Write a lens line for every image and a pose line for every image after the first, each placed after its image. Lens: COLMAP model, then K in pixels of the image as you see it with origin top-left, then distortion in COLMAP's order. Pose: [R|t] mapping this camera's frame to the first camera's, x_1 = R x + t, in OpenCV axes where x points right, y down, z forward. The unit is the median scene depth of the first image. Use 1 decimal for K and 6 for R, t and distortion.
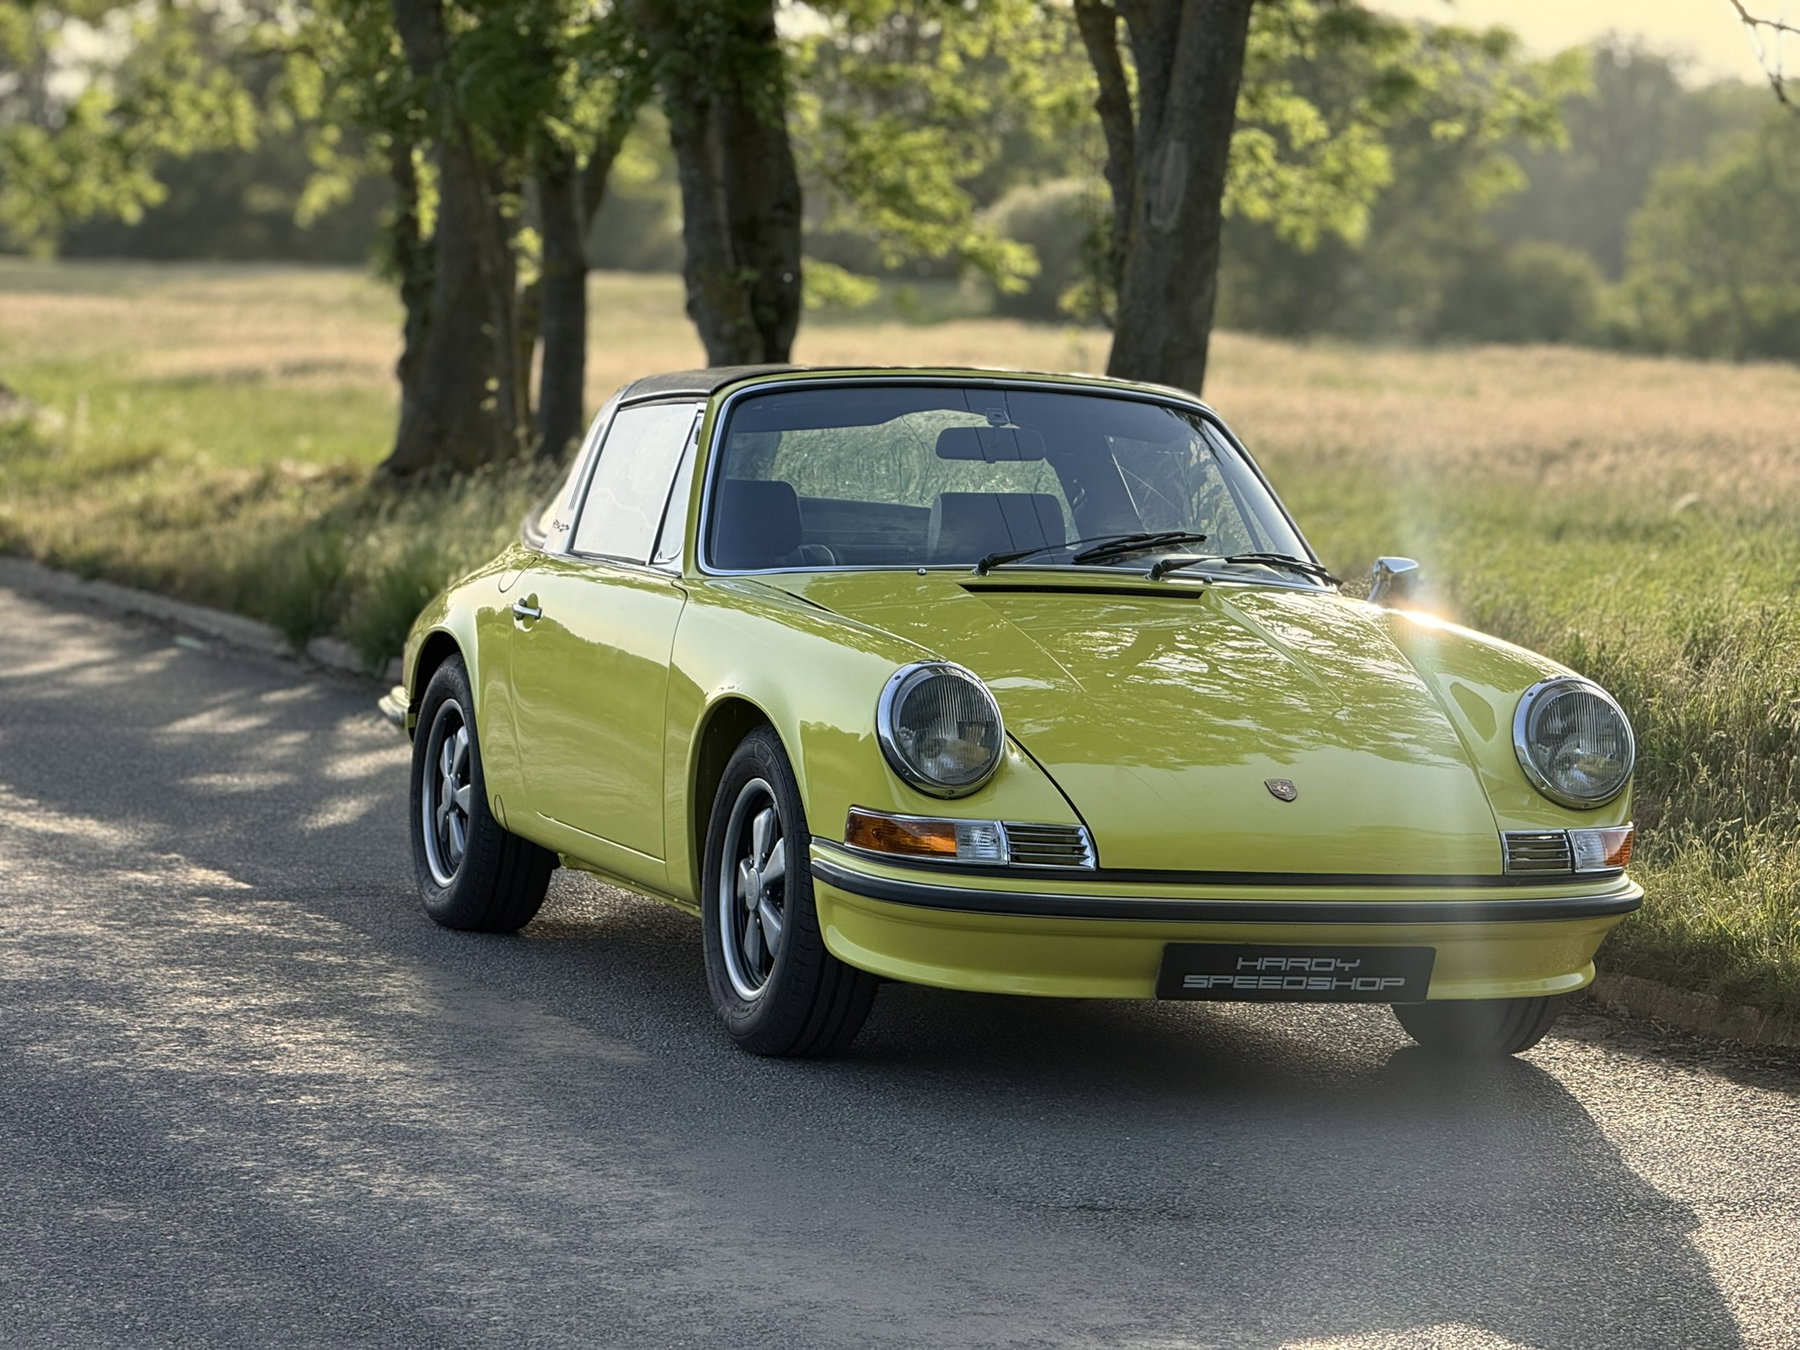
lens RADIAL K [[6356.8, 0, 900.8], [0, 6356.8, 676.9], [0, 0, 1]] dist [0.224330, 0.000000]
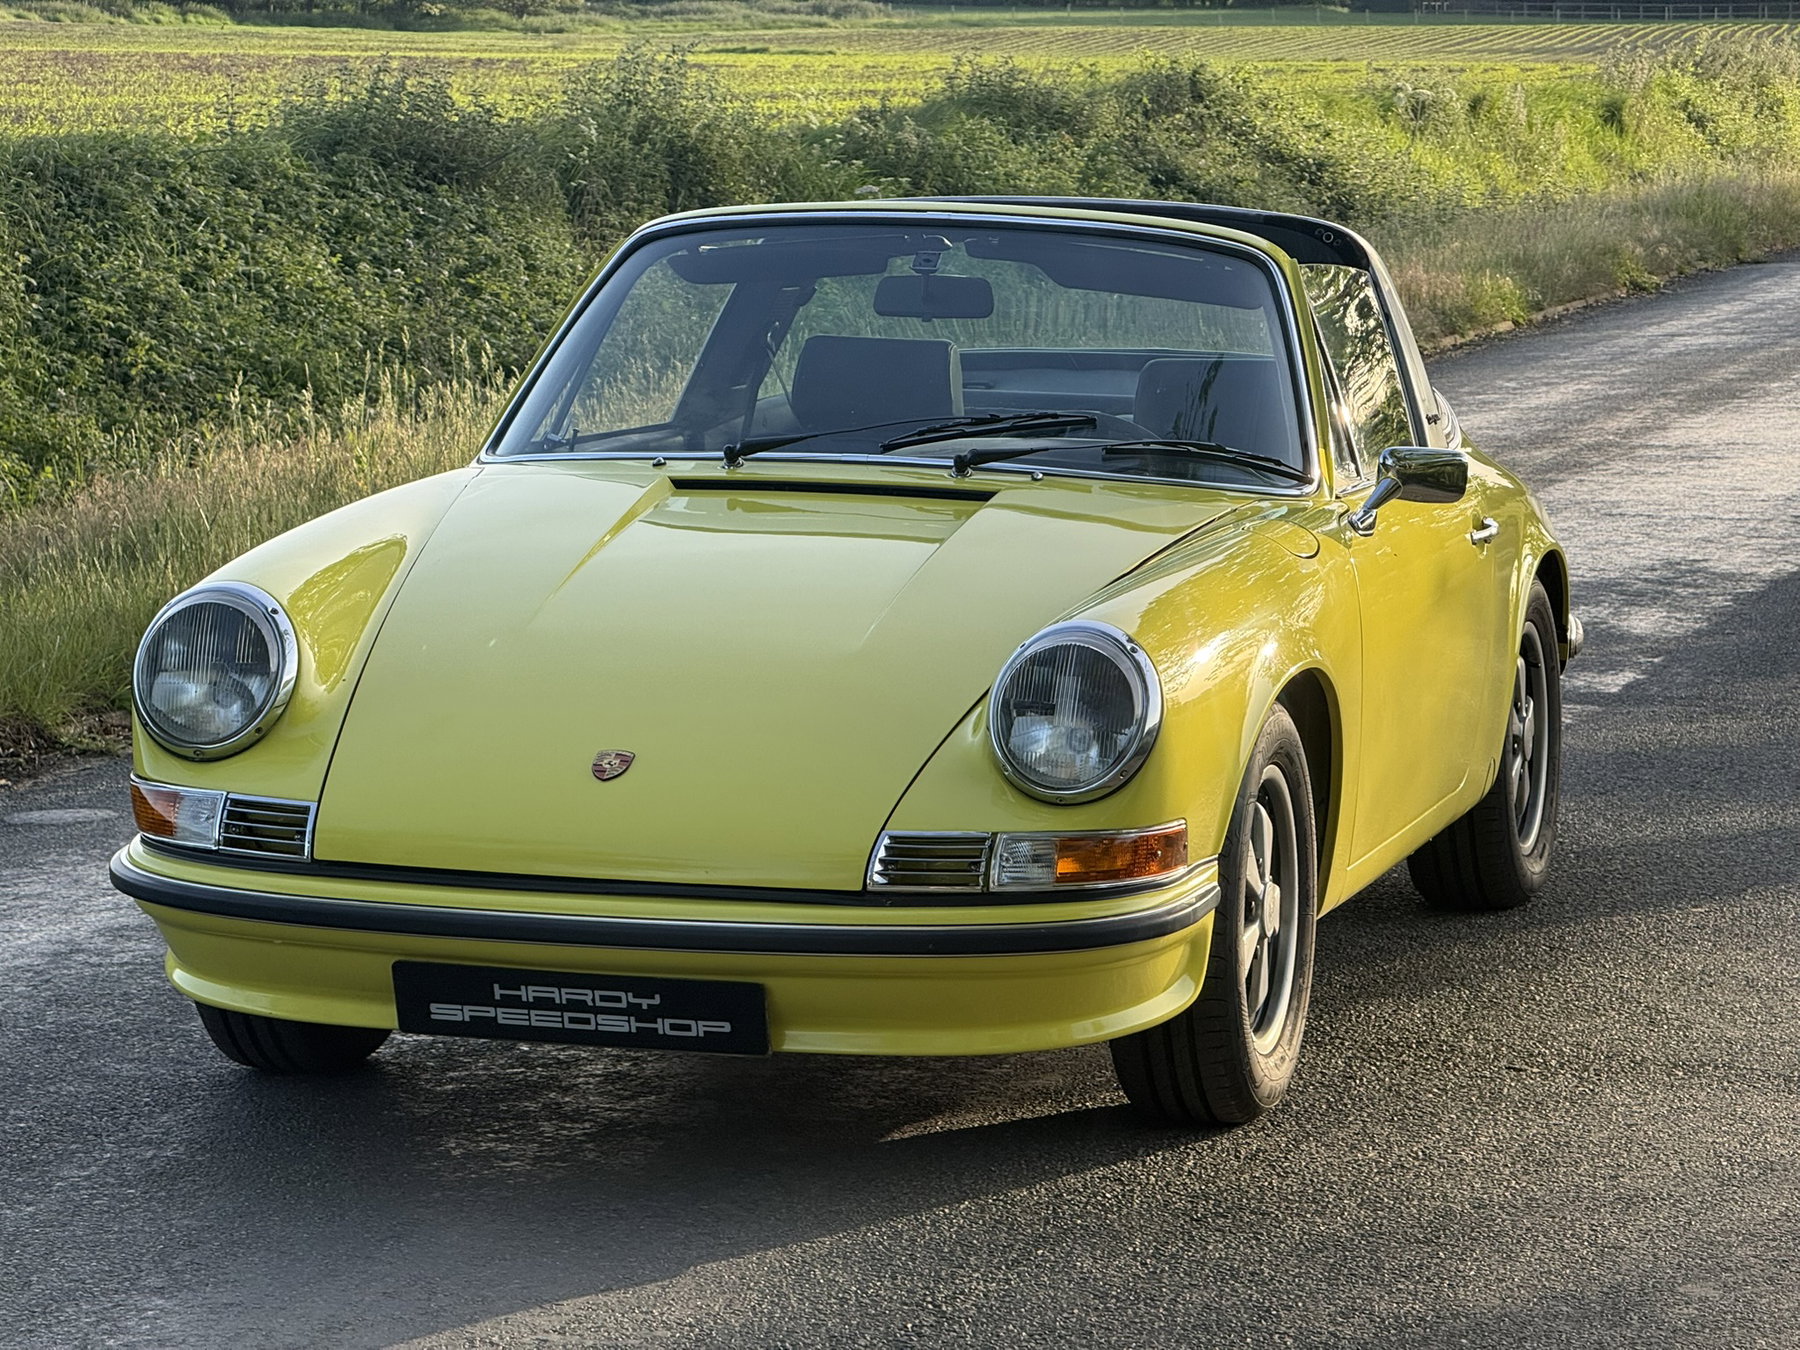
lens RADIAL K [[6356.8, 0, 901.8], [0, 6356.8, 676.5], [0, 0, 1]] dist [0.224330, 0.000000]
pose [[0.829905, 0.031766, -0.557000, 0.513767], [-0.013819, 0.999242, 0.036397, -0.020898], [0.557734, -0.022509, 0.829715, 0.394525]]
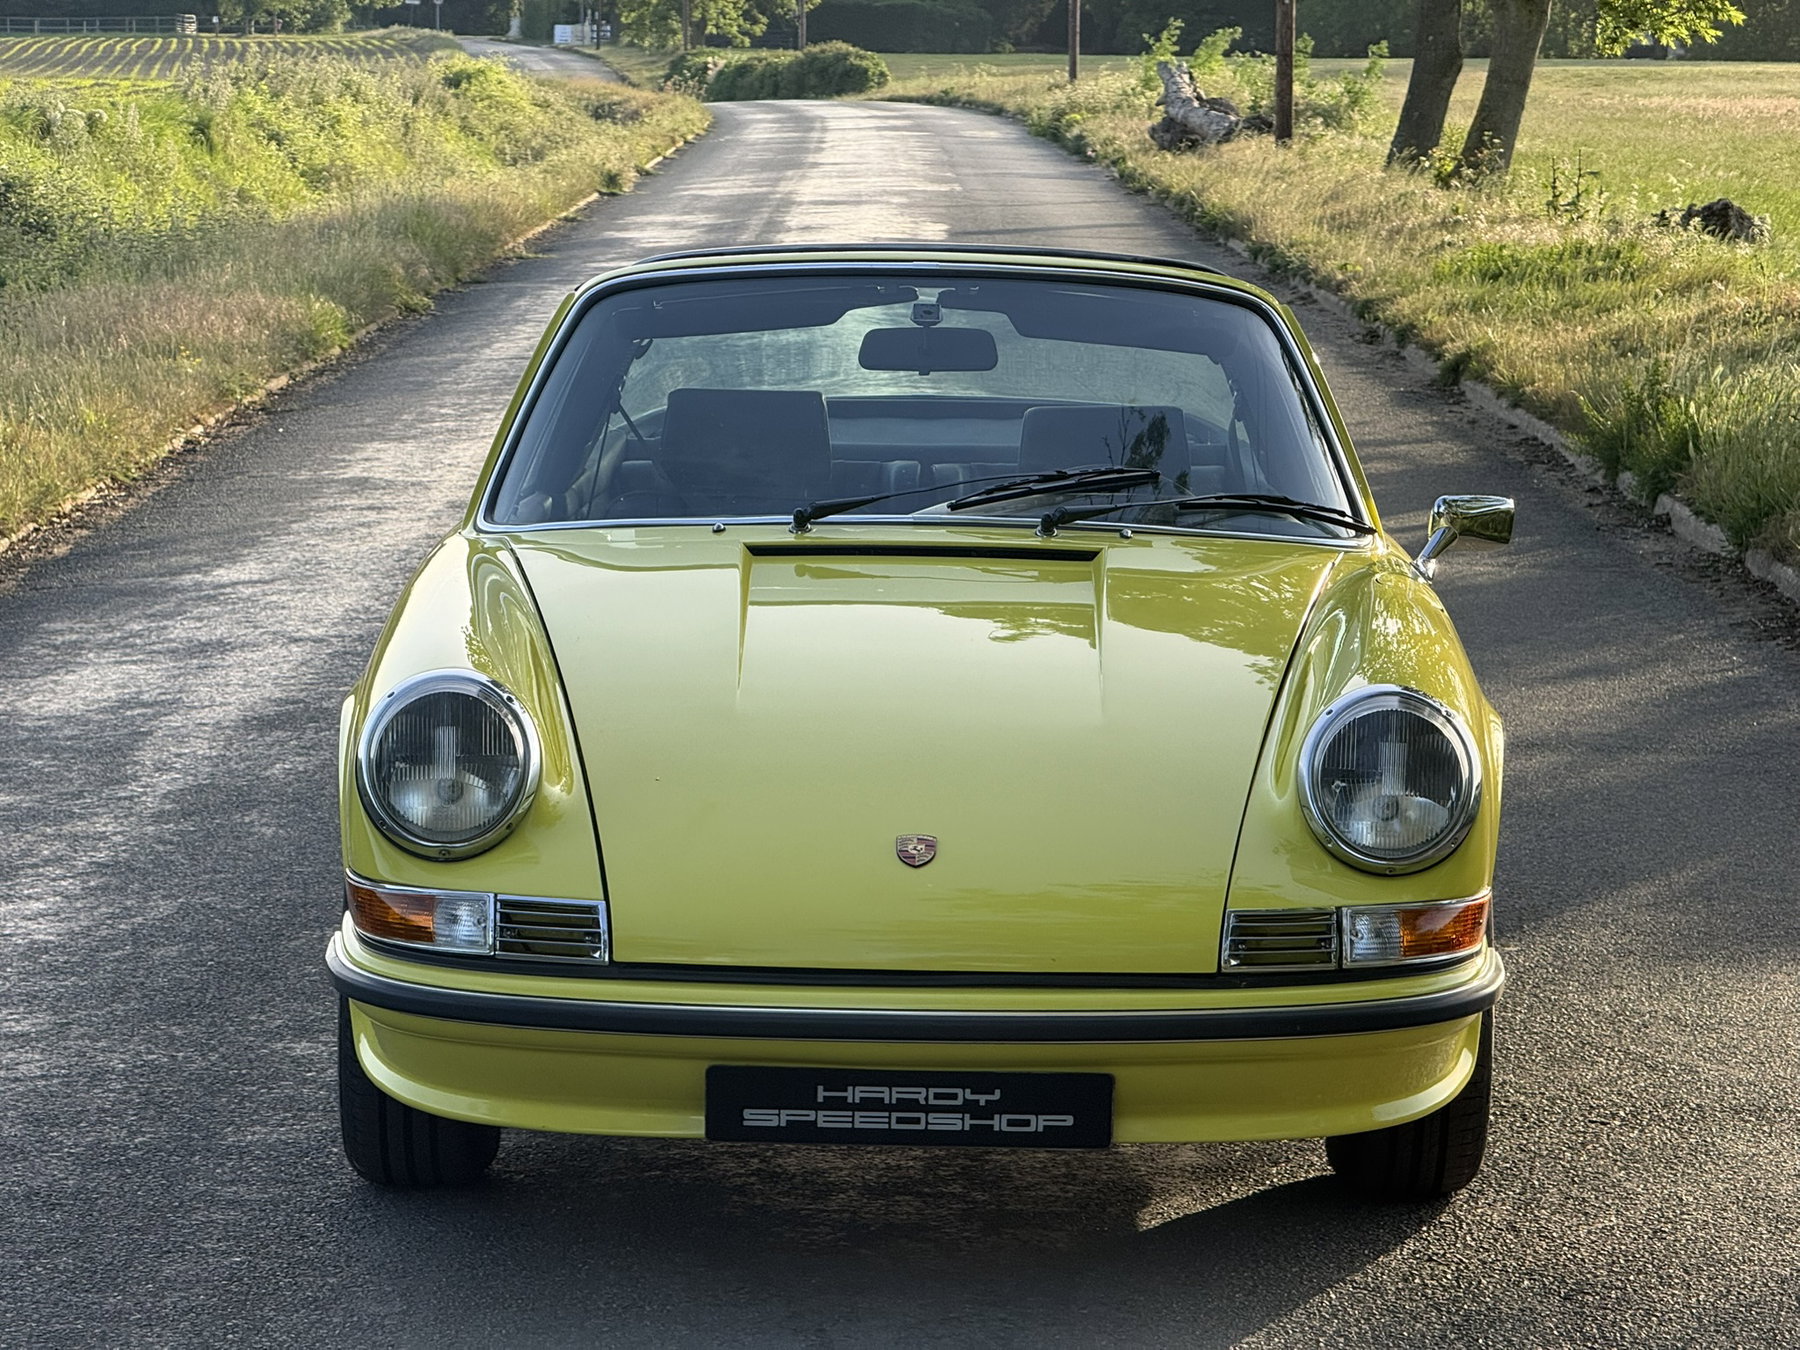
lens RADIAL K [[6356.8, 0, 893.1], [0, 6356.8, 680.0], [0, 0, 1]] dist [0.224330, 0.000000]
pose [[0.944449, 0.004822, -0.328624, 0.296694], [0.006740, 0.999398, 0.034037, -0.026292], [0.328590, -0.034361, 0.943847, 0.321382]]
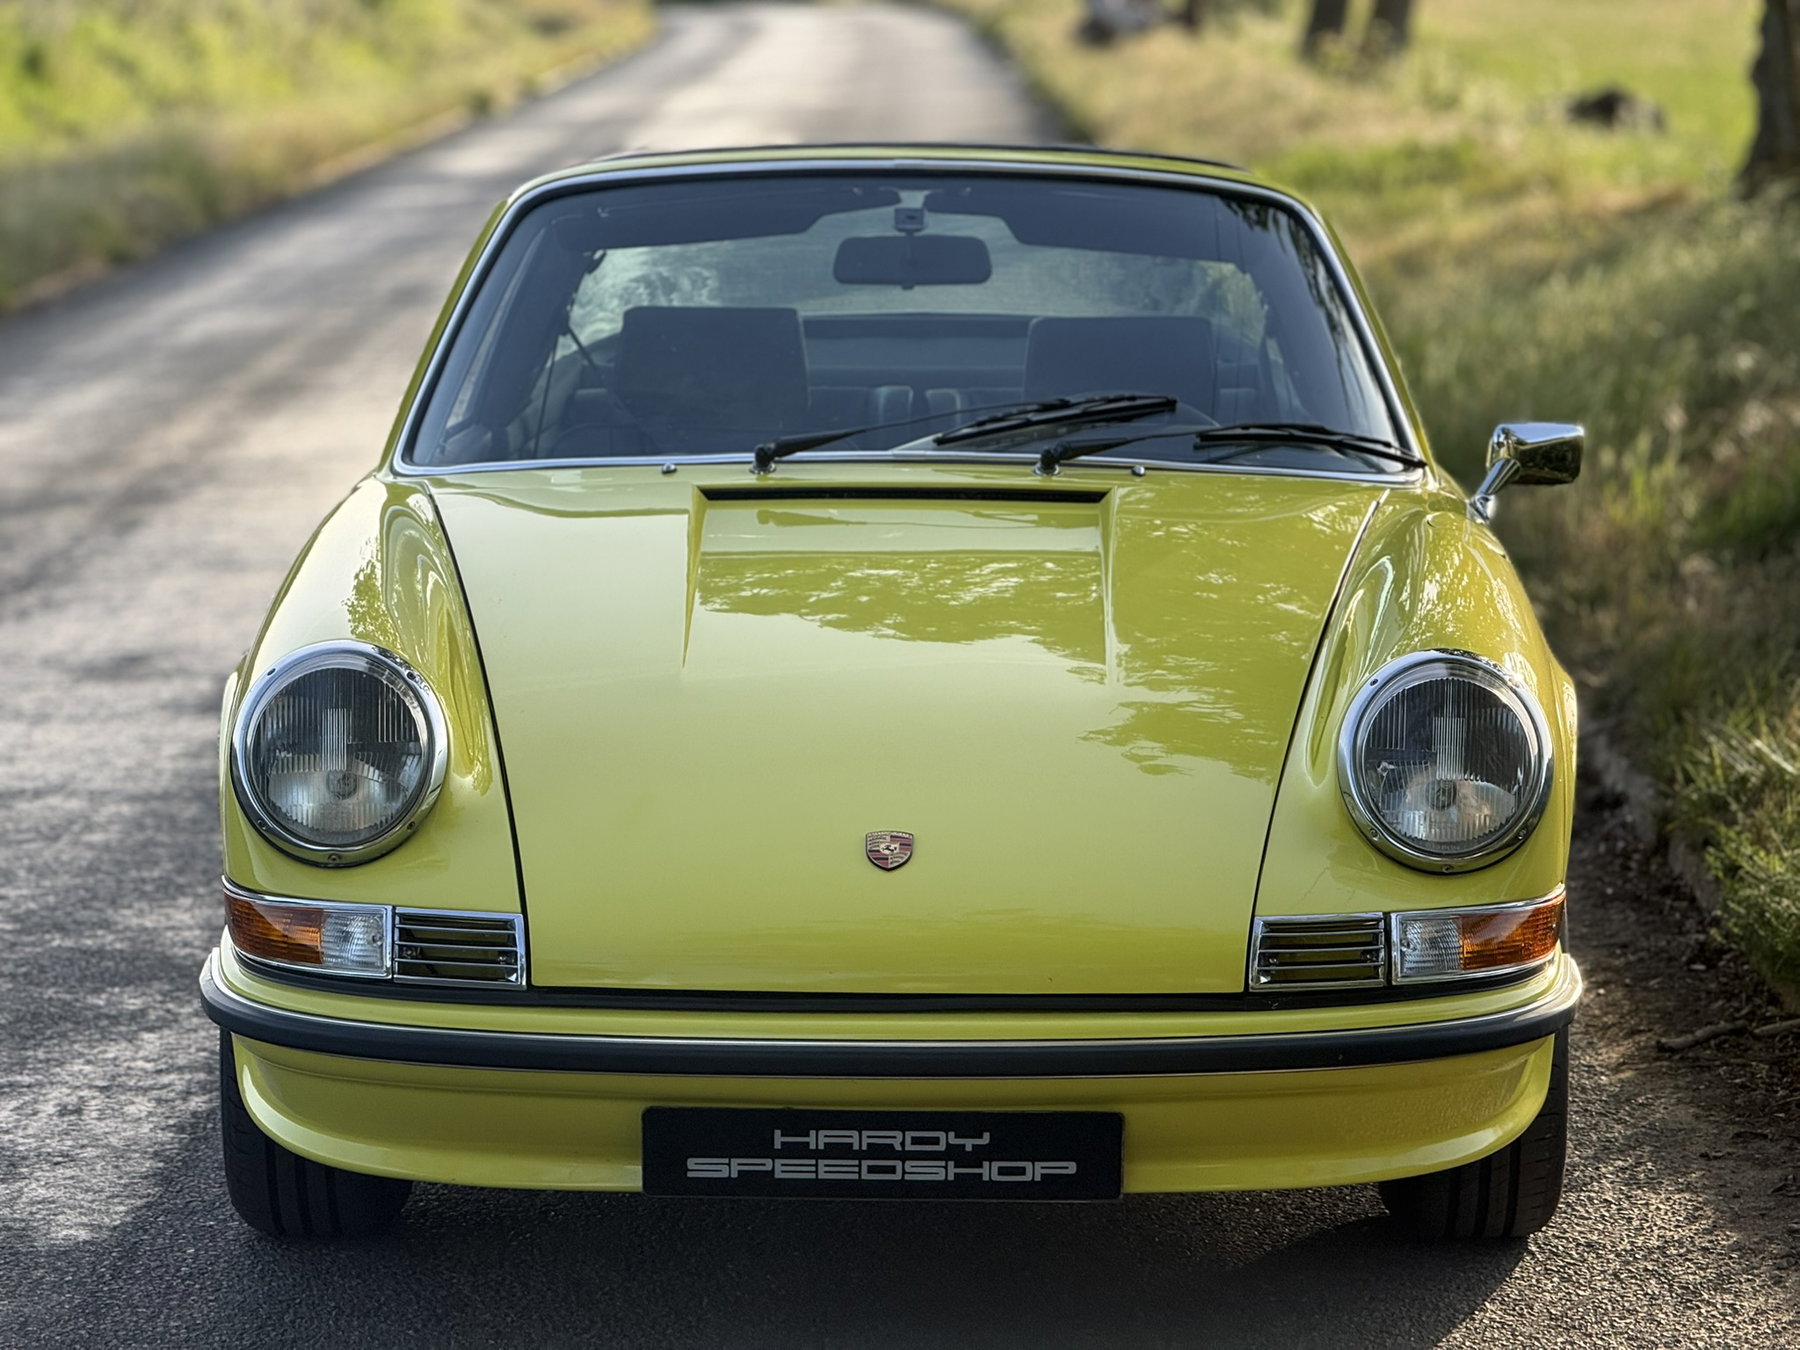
lens RADIAL K [[6356.8, 0, 914.1], [0, 6356.8, 669.0], [0, 0, 1]] dist [0.224330, 0.000000]
pose [[0.942966, -0.000168, -0.332890, 0.268319], [0.016345, 0.998817, 0.045796, -0.027894], [0.332489, -0.048625, 0.941853, 0.427598]]
